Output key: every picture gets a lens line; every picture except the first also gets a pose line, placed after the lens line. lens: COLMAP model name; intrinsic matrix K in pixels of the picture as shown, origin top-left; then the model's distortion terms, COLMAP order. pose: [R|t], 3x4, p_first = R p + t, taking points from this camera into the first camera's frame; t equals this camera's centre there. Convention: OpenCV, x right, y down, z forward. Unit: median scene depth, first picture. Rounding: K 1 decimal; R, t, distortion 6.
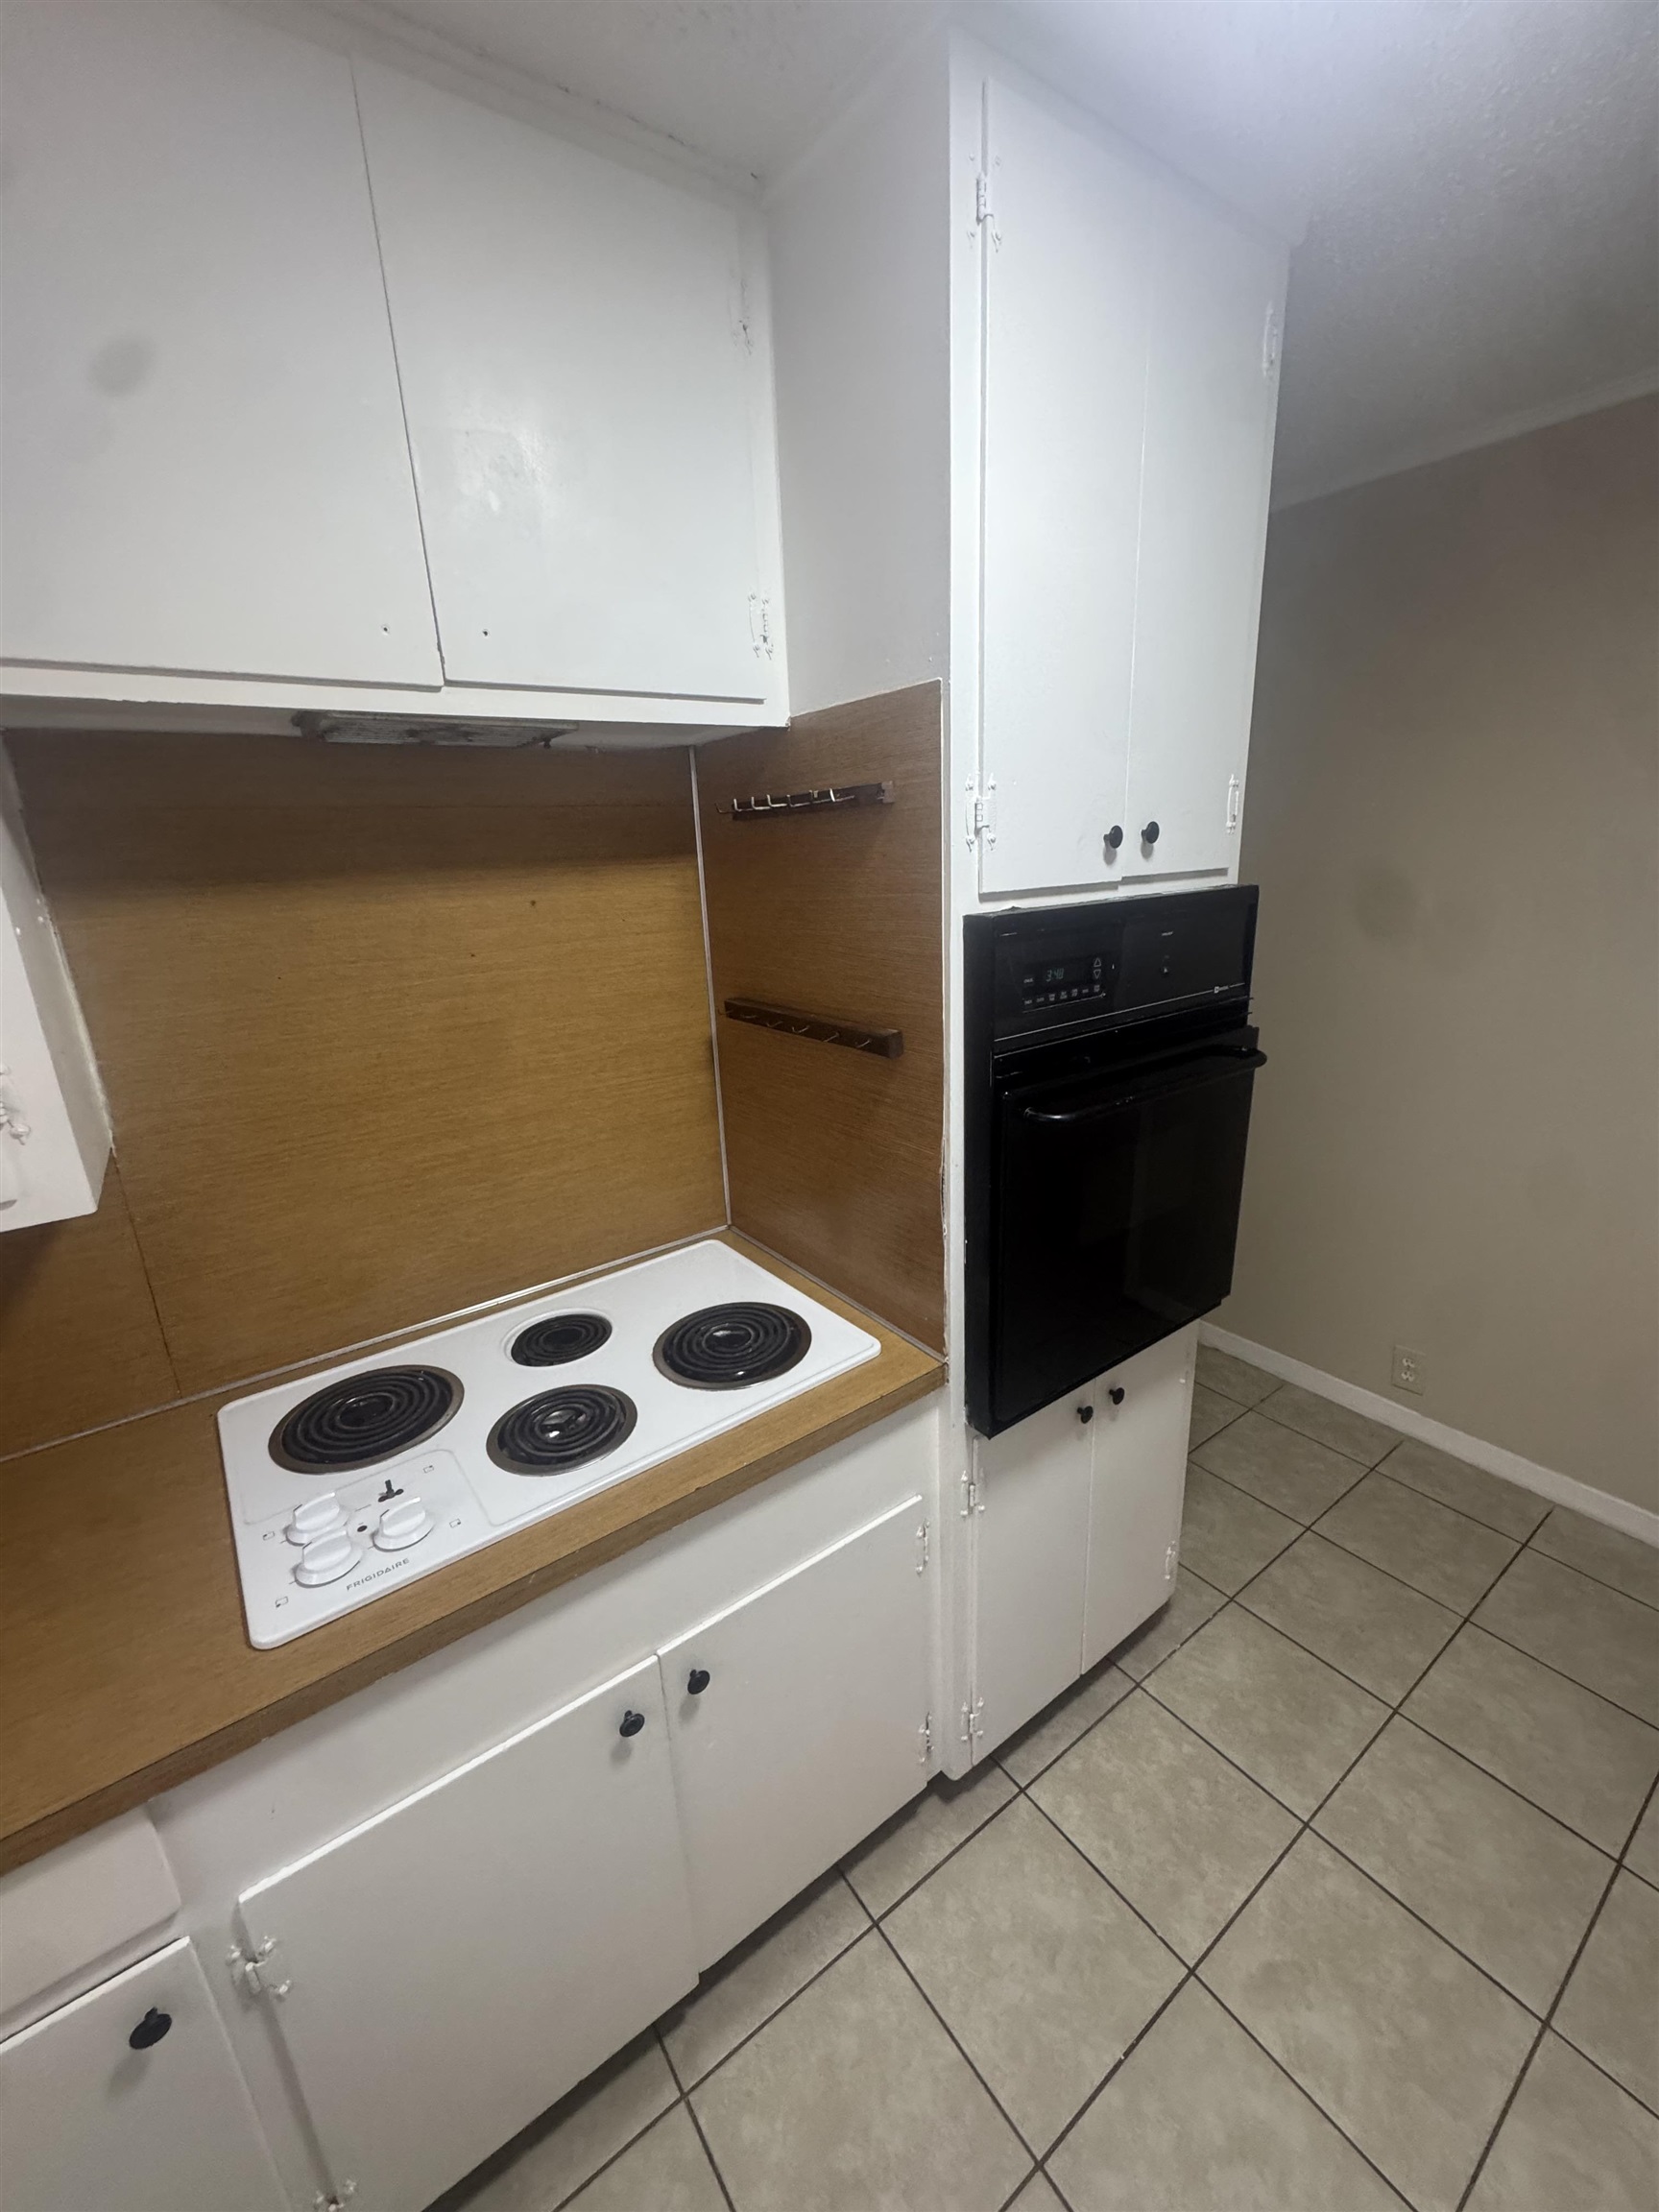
lens RADIAL K [[885.5, 0, 829.0], [0, 885.5, 1107.9], [0, 0, 1]] dist [-0.007030, 0.001201]
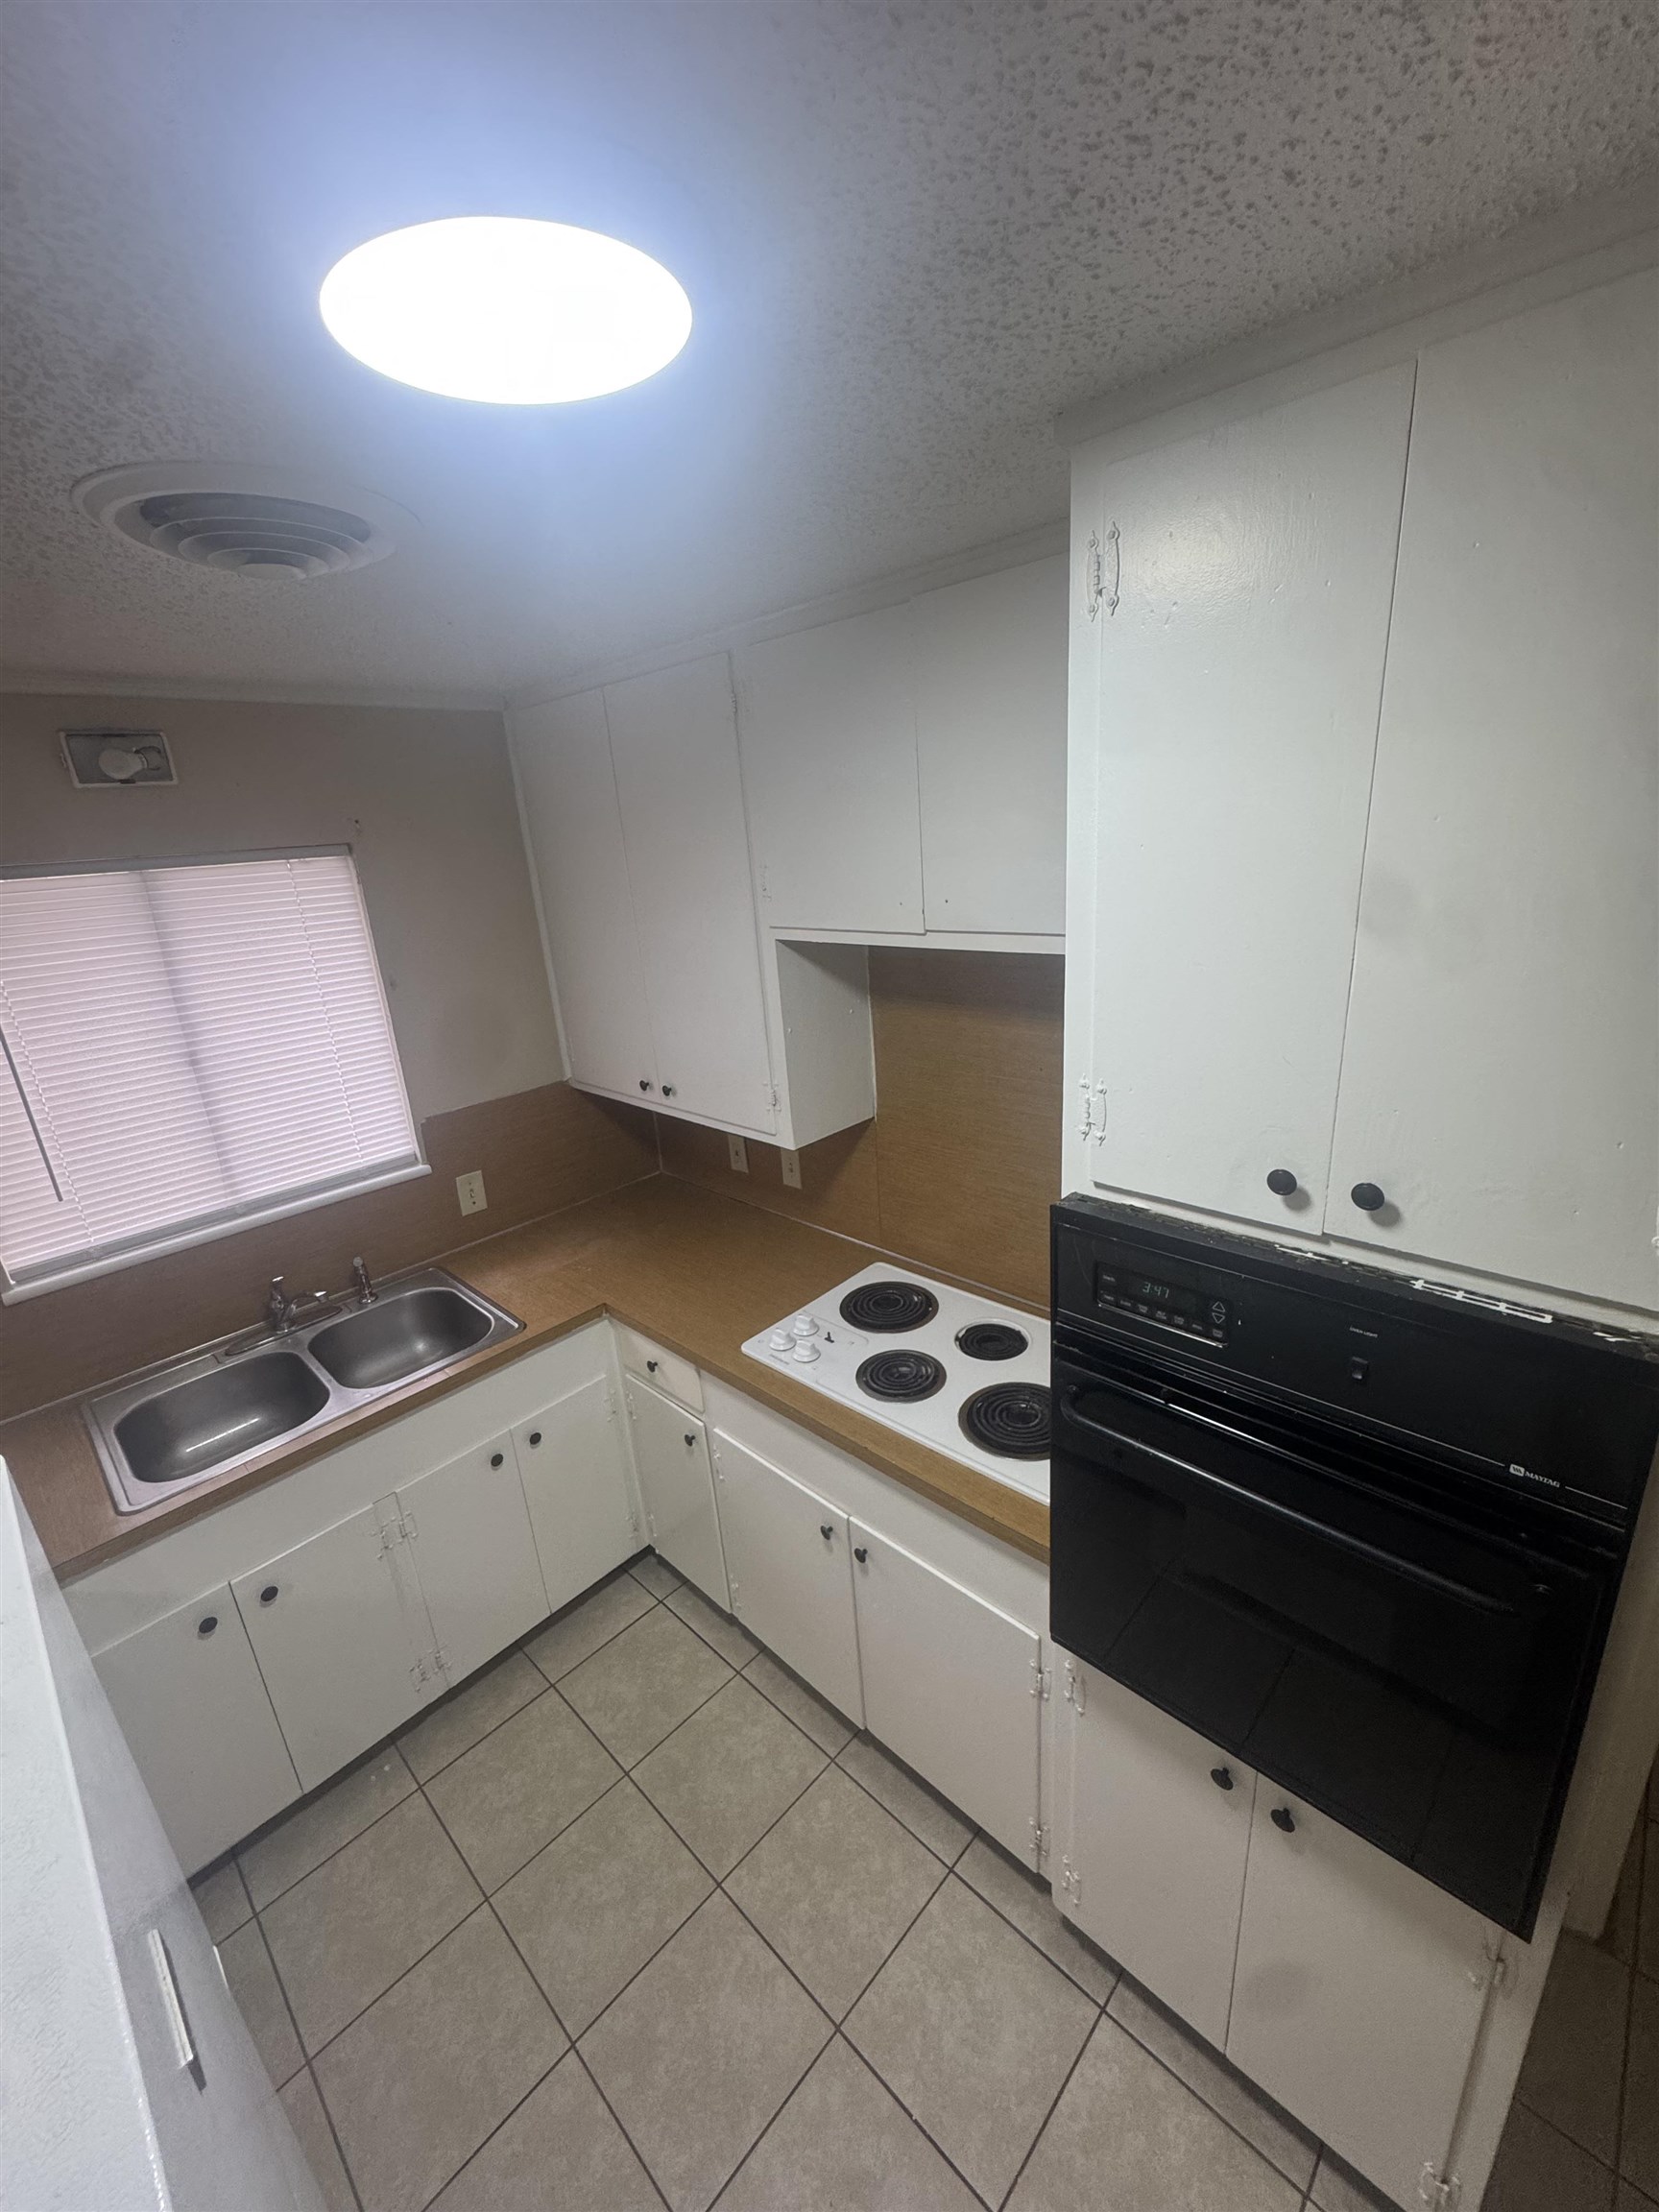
lens RADIAL K [[885.5, 0, 829.5], [0, 885.5, 1107.4], [0, 0, 1]] dist [-0.007030, 0.001201]
pose [[0.174589, 0.330073, -0.927669, 0.938630], [-0.217531, 0.931790, 0.290599, -0.495839], [0.960312, 0.151061, 0.234482, 0.397069]]
